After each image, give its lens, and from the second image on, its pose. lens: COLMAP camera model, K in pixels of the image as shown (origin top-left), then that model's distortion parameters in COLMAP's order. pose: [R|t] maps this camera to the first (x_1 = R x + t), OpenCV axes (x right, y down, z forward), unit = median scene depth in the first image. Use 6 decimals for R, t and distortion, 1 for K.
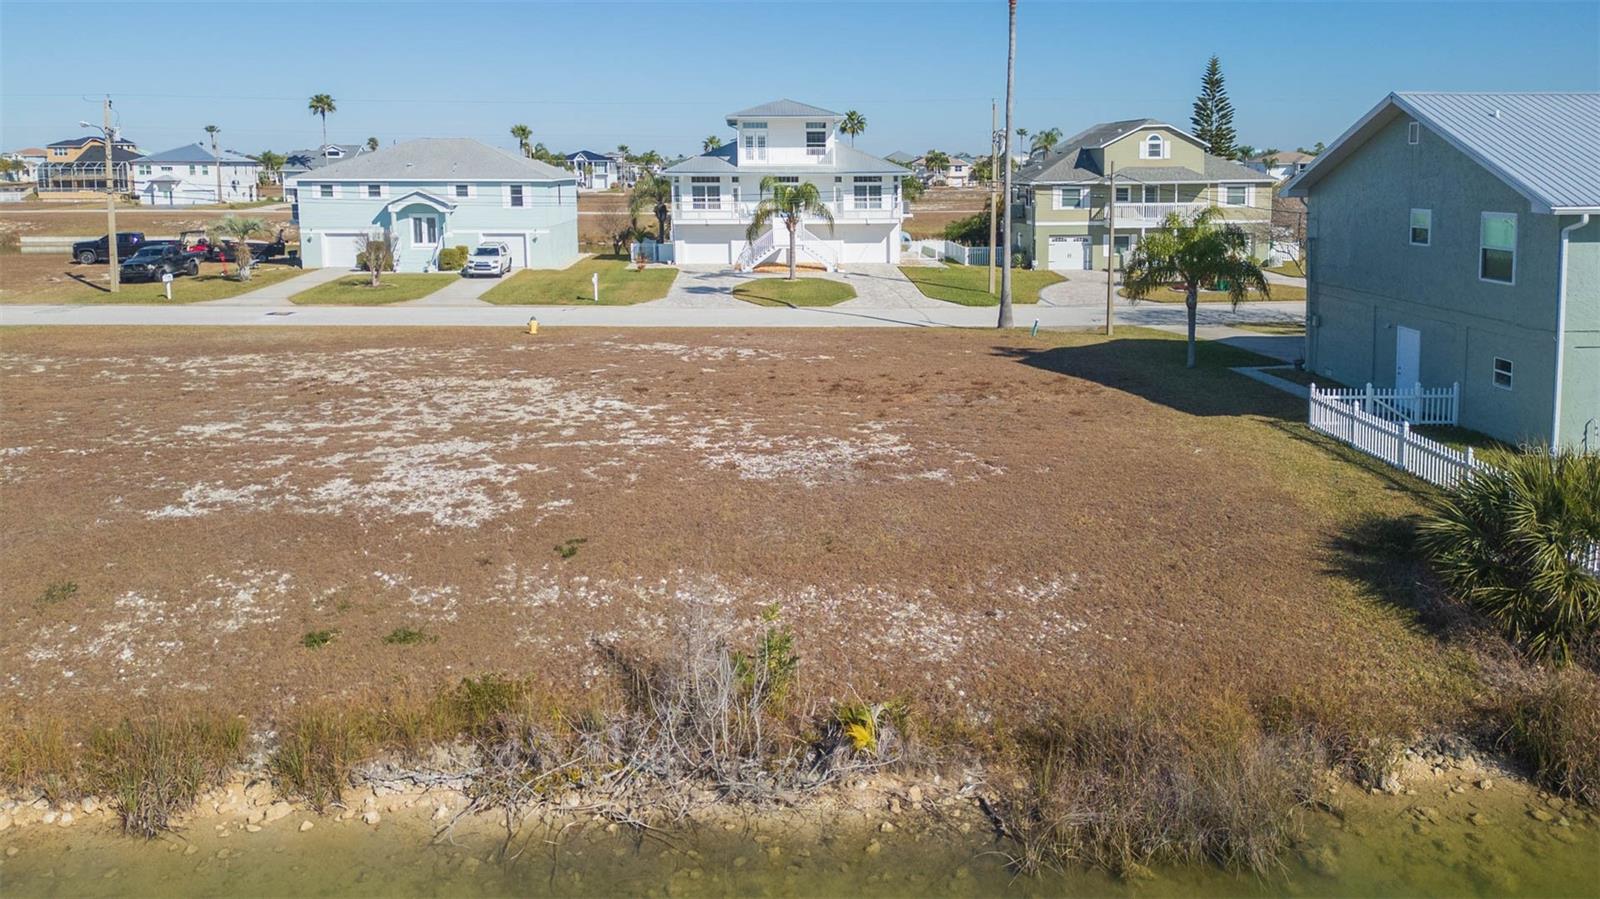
lens RADIAL K [[1145.5, 0, 779.2], [0, 1145.5, 397.6], [0, 0, 1]] dist [0.096892, -0.120588]
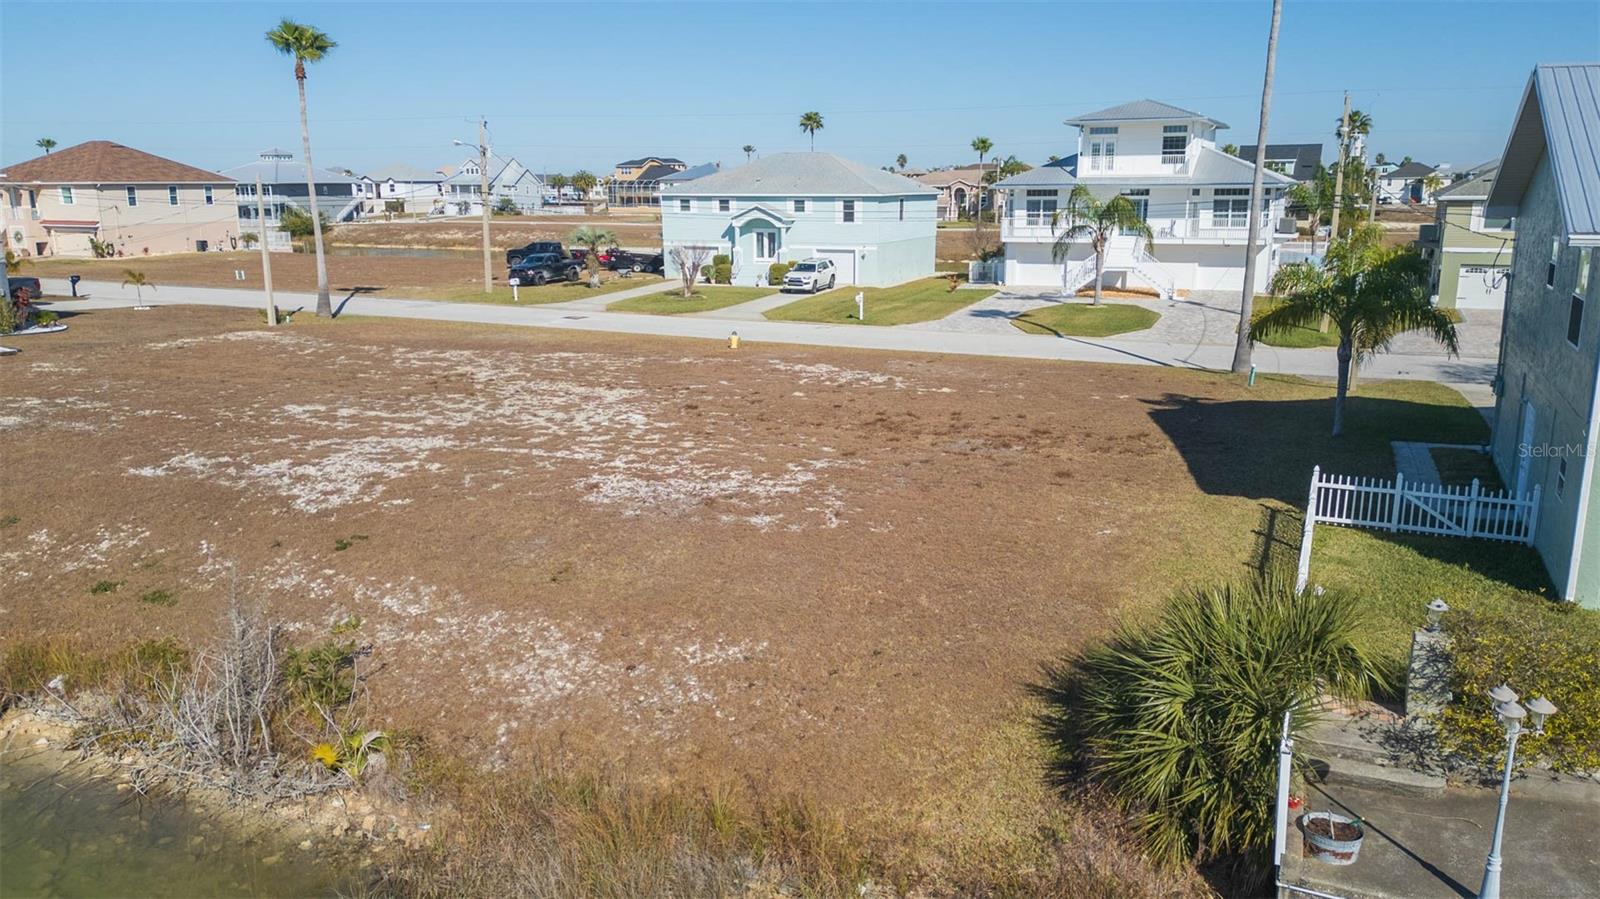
lens RADIAL K [[1122.3, 0, 782.2], [0, 1122.3, 554.7], [0, 0, 1]] dist [0.090825, -0.115555]
pose [[0.900458, 0.135234, -0.413384, 0.166687], [-0.084621, 0.986744, 0.138477, -0.010542], [0.426631, -0.089712, 0.899965, 0.059425]]
